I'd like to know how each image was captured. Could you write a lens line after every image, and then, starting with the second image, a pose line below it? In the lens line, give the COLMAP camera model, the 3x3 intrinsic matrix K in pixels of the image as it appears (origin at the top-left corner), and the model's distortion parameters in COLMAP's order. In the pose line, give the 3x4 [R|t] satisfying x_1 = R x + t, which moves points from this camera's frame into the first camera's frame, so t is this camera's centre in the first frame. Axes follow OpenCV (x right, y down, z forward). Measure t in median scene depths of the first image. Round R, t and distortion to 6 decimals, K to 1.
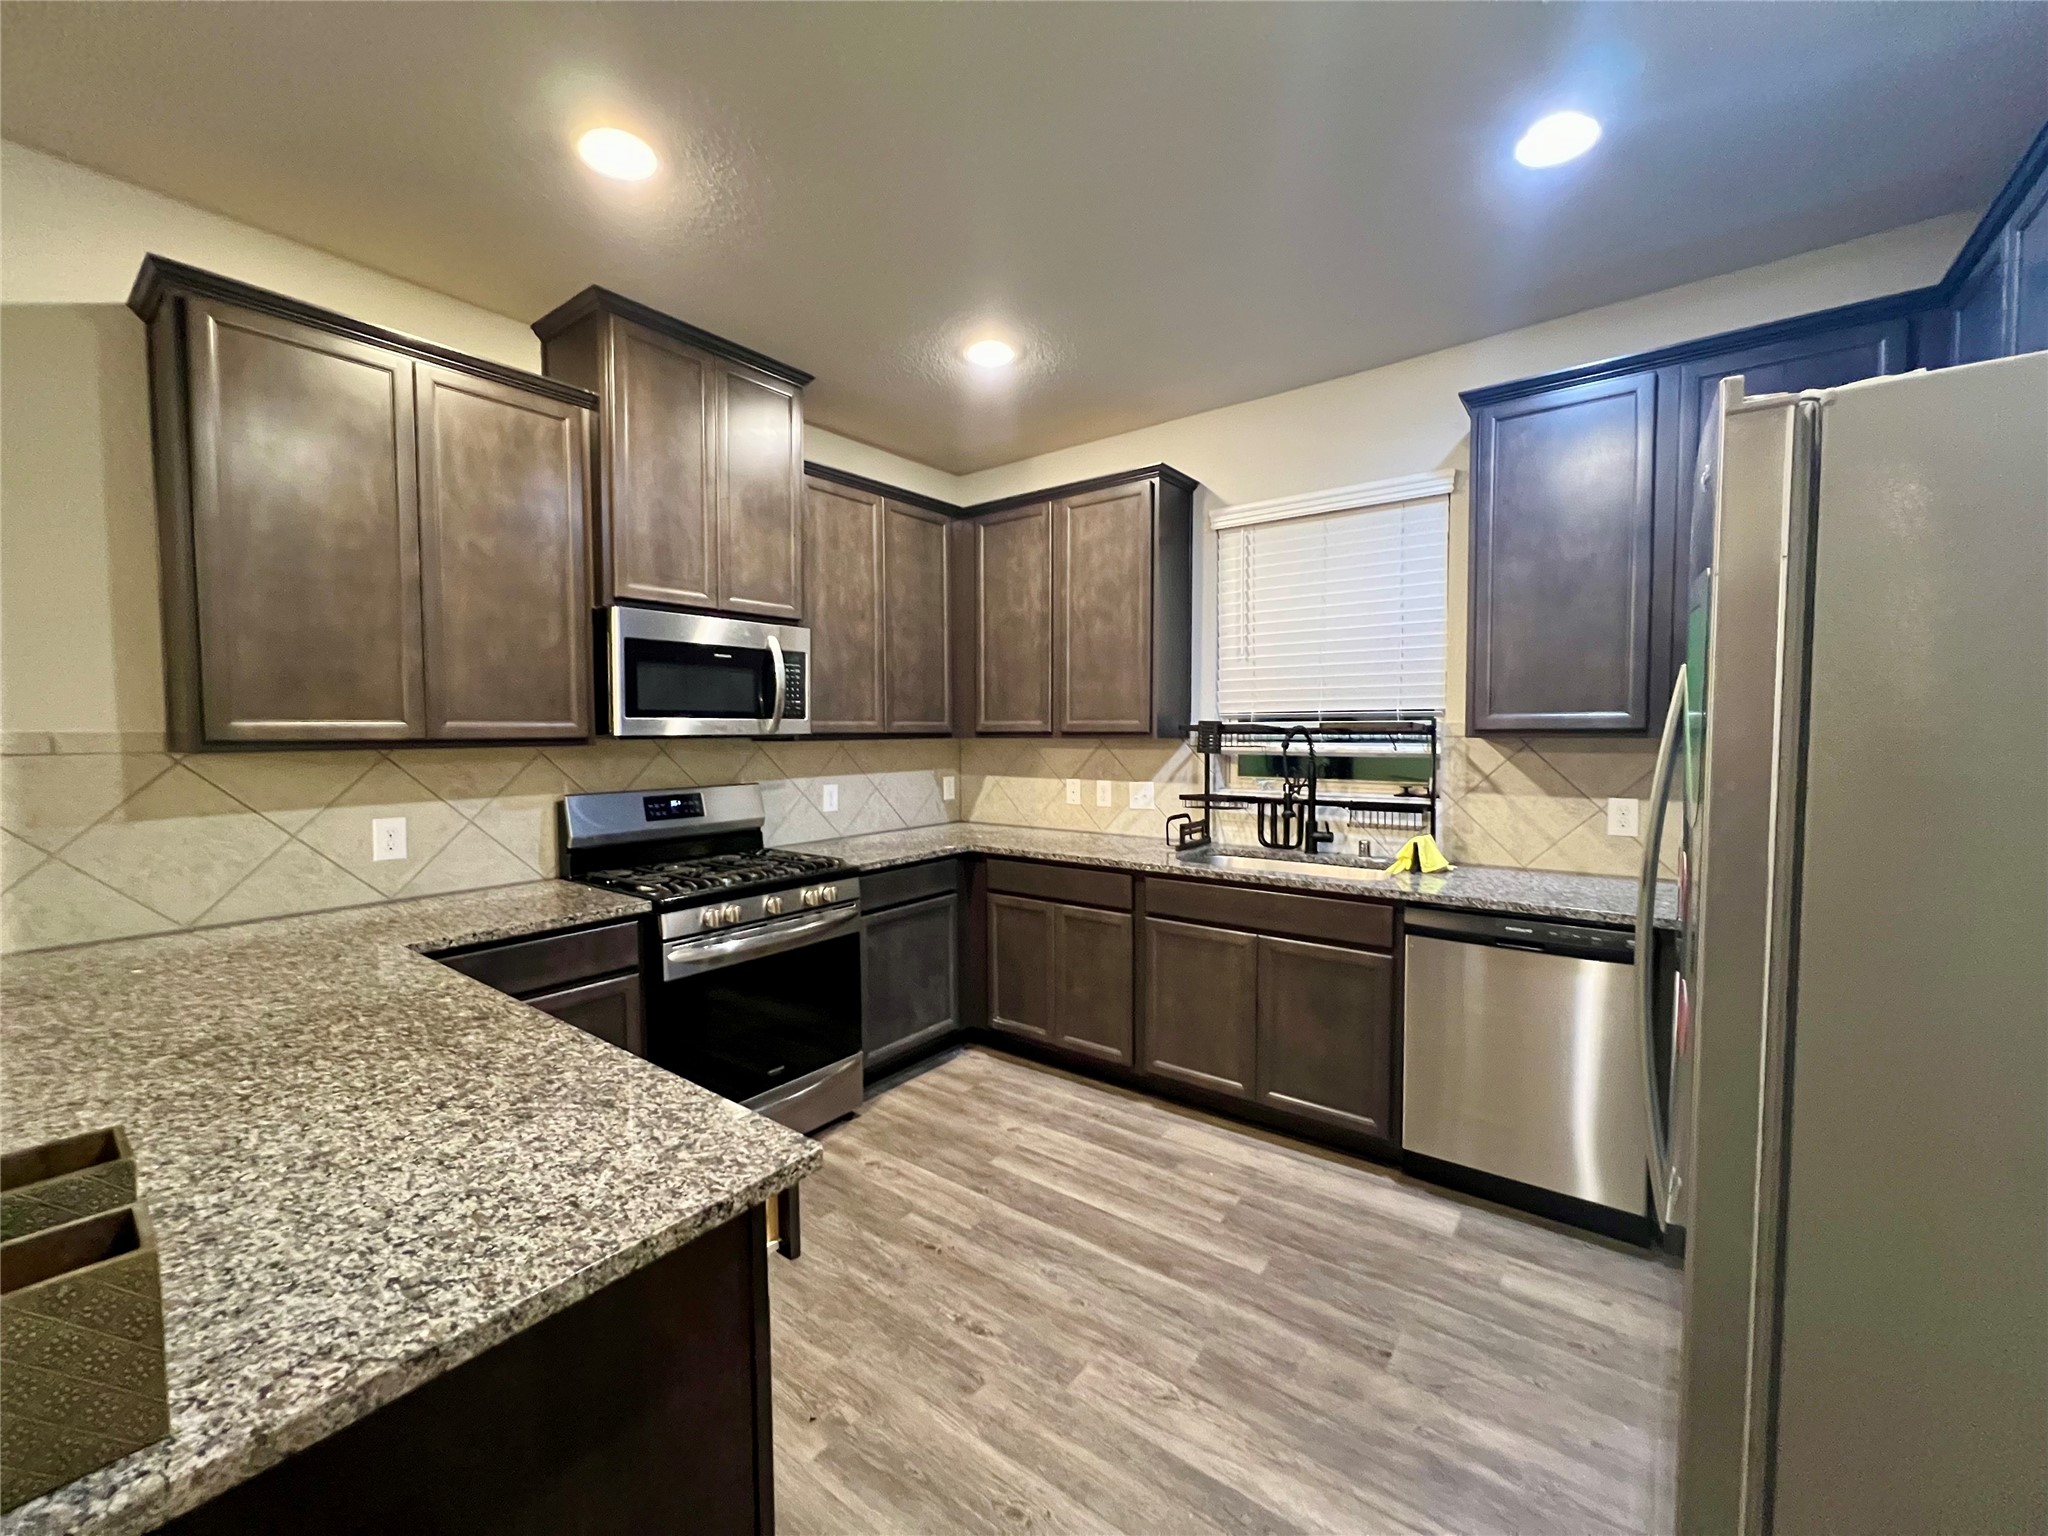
lens RADIAL K [[810.4, 0, 1024.0], [0, 810.4, 768.0], [0, 0, 1]] dist [0.006954, 0.000050]
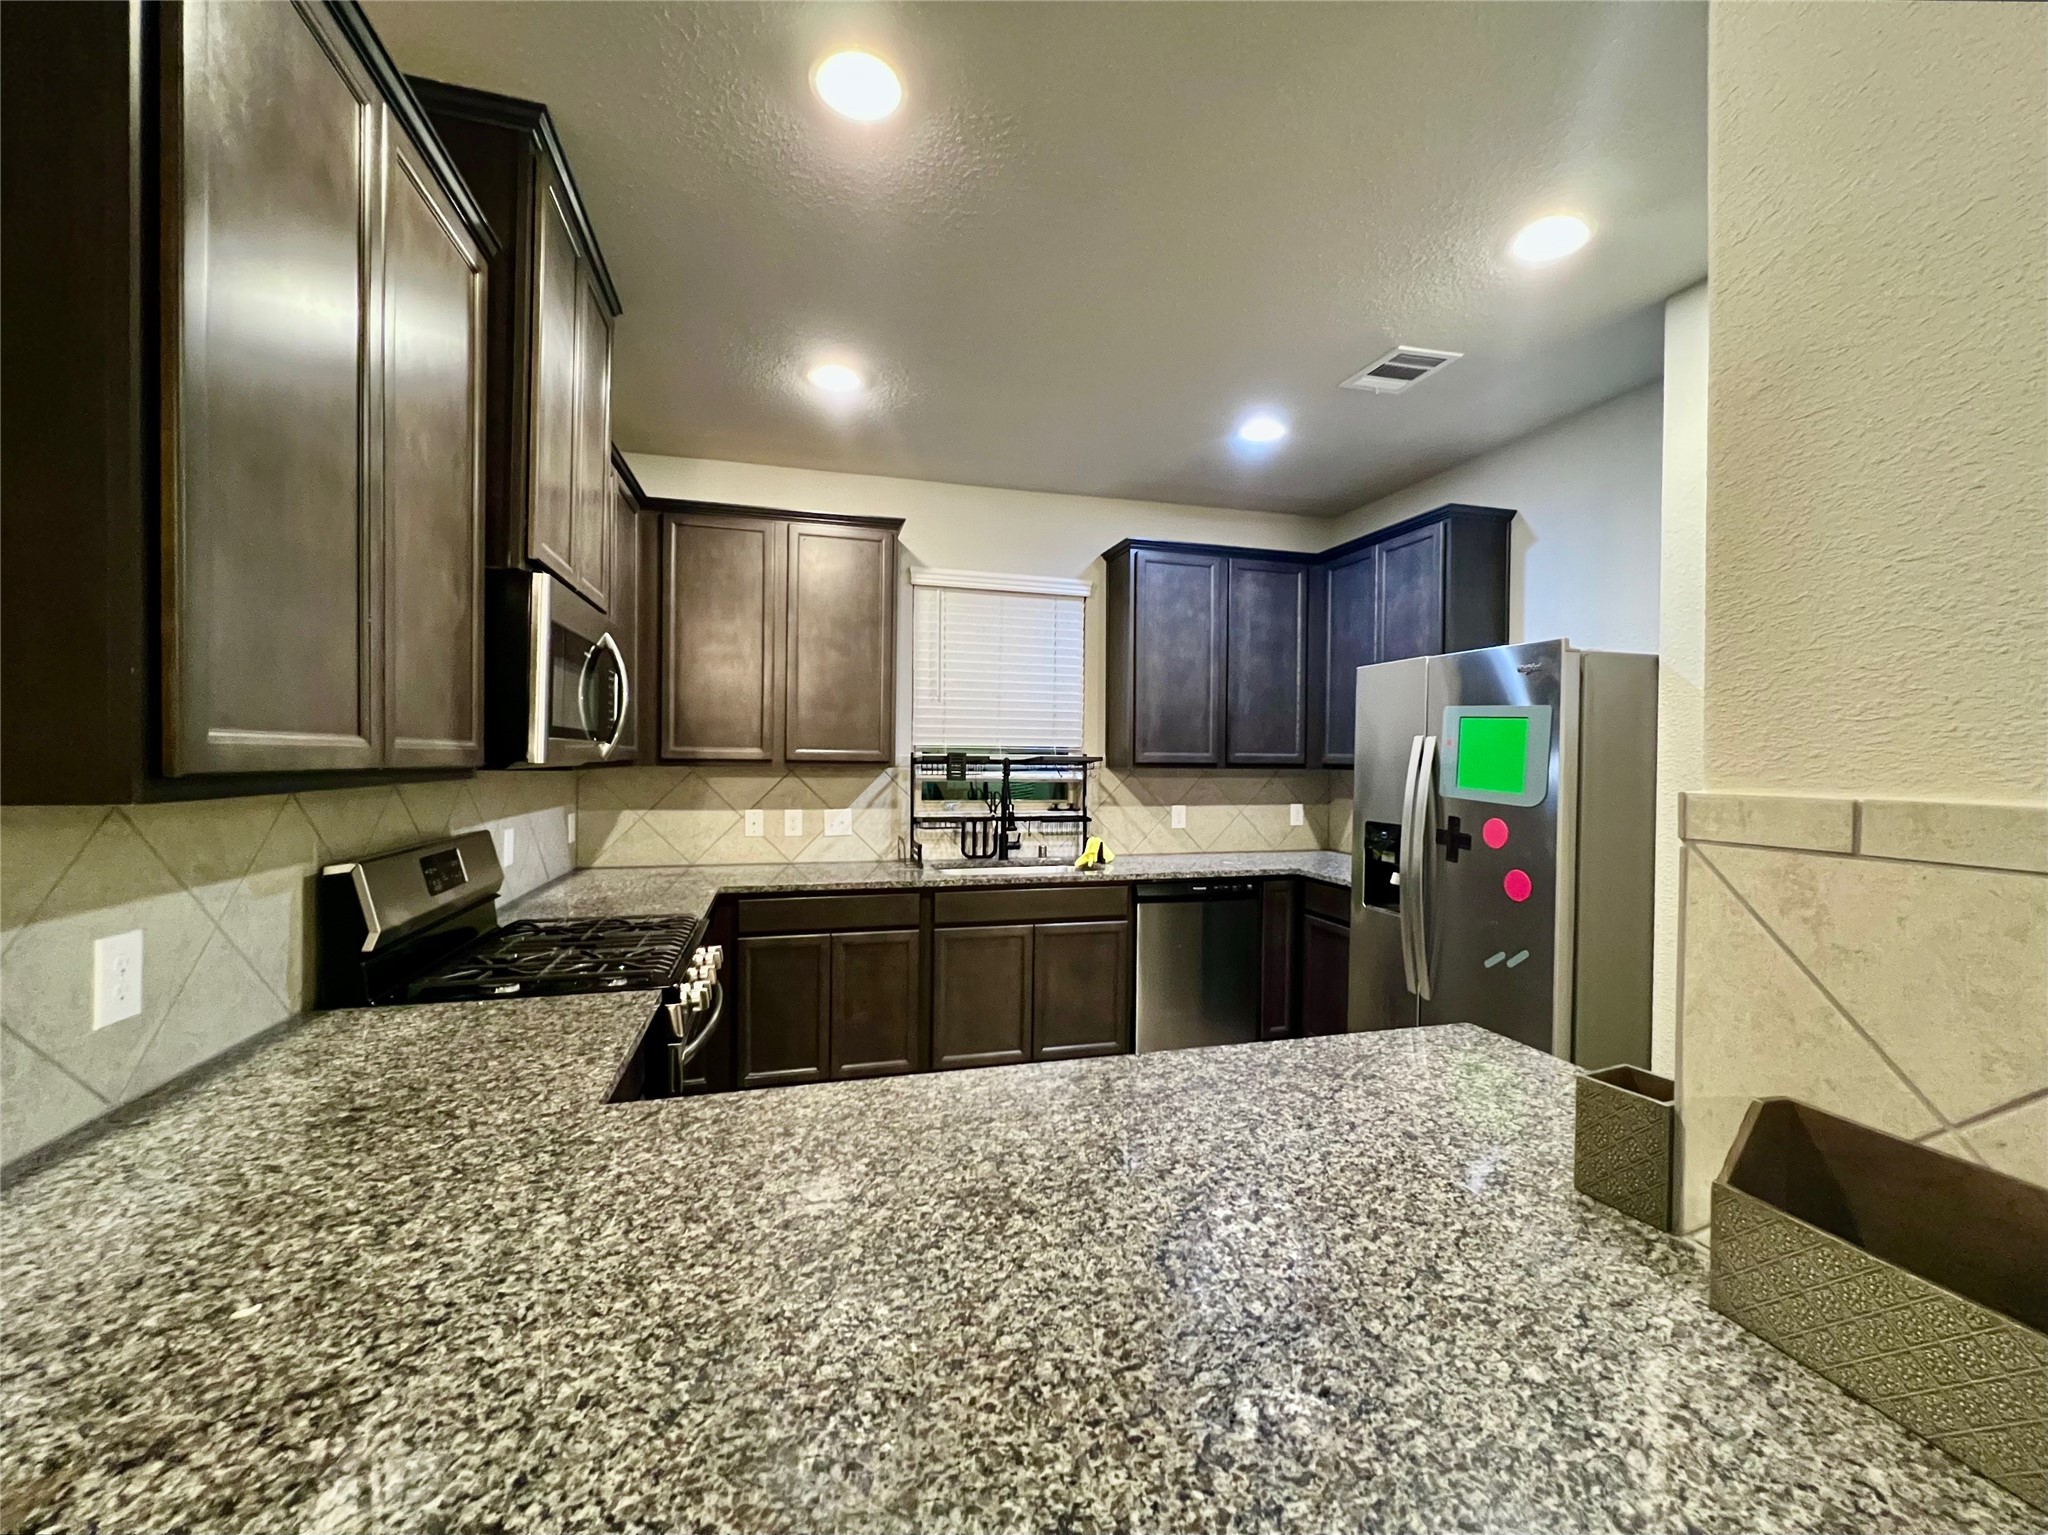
lens RADIAL K [[810.4, 0, 1024.0], [0, 810.4, 767.5], [0, 0, 1]] dist [0.006954, 0.000050]
pose [[0.598448, 0.002686, 0.801157, -0.673760], [0.024778, 0.999454, -0.021859, -0.009351], [-0.800779, 0.032932, 0.598054, 0.235429]]
